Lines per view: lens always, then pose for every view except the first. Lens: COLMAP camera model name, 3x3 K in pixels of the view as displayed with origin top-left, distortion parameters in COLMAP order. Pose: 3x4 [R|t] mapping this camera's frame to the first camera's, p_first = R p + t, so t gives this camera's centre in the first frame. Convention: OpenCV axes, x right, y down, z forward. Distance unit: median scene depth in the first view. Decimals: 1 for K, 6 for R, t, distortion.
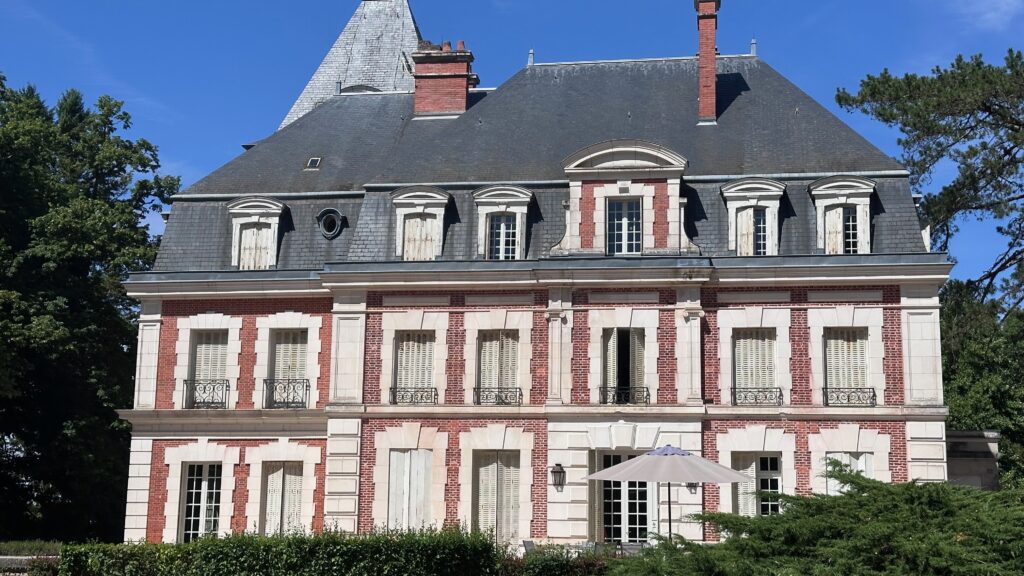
lens RADIAL K [[1403.2, 0, 510.8], [0, 1403.2, 295.8], [0, 0, 1]] dist [0.125372, 0.000000]
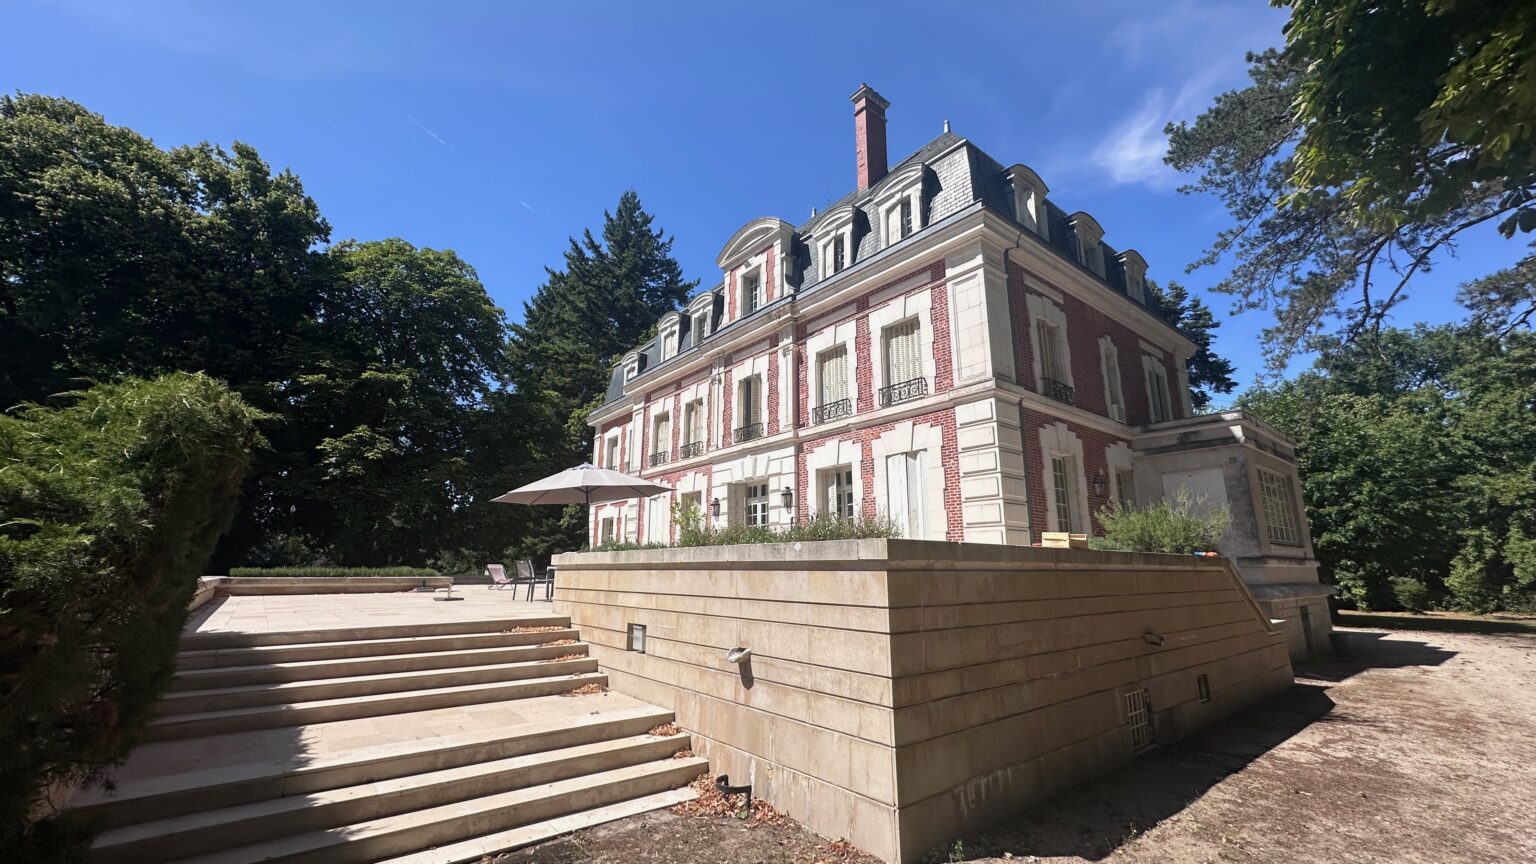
lens RADIAL K [[614.2, 0, 765.2], [0, 614.2, 430.5], [0, 0, 1]] dist [-0.000856, 0.000061]
pose [[0.738951, -0.164867, -0.653277, 0.417192], [0.129268, 0.986279, -0.102685, 0.121281], [0.661243, -0.008569, 0.750123, 0.629968]]
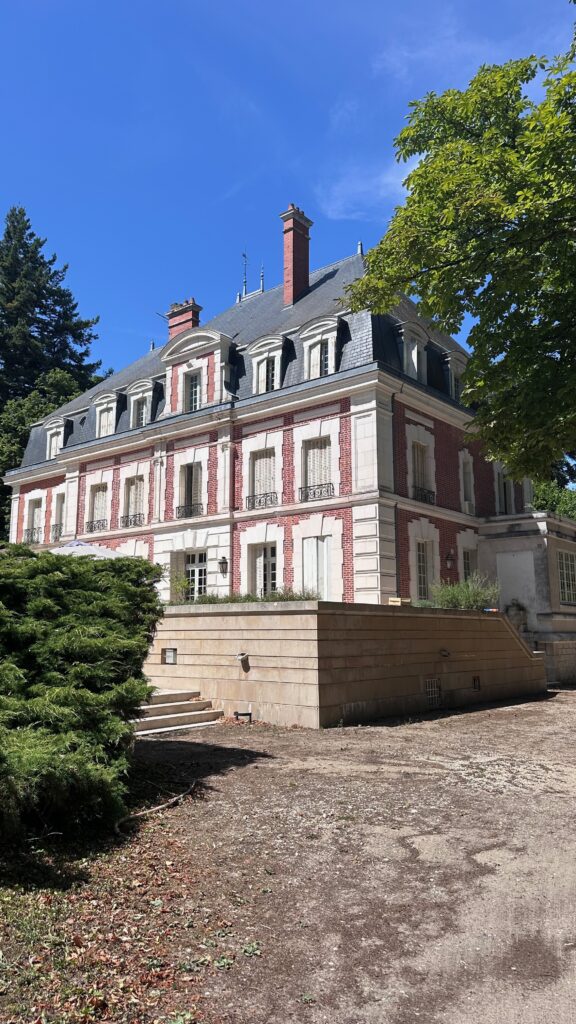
lens RADIAL K [[717.2, 0, 284.9], [0, 717.2, 511.0], [0, 0, 1]] dist [0.139519, -0.000098]
pose [[0.858846, -0.102937, -0.501784, 0.517675], [0.107375, 0.994015, -0.020134, 0.094867], [0.500854, -0.036587, 0.864758, 0.428996]]
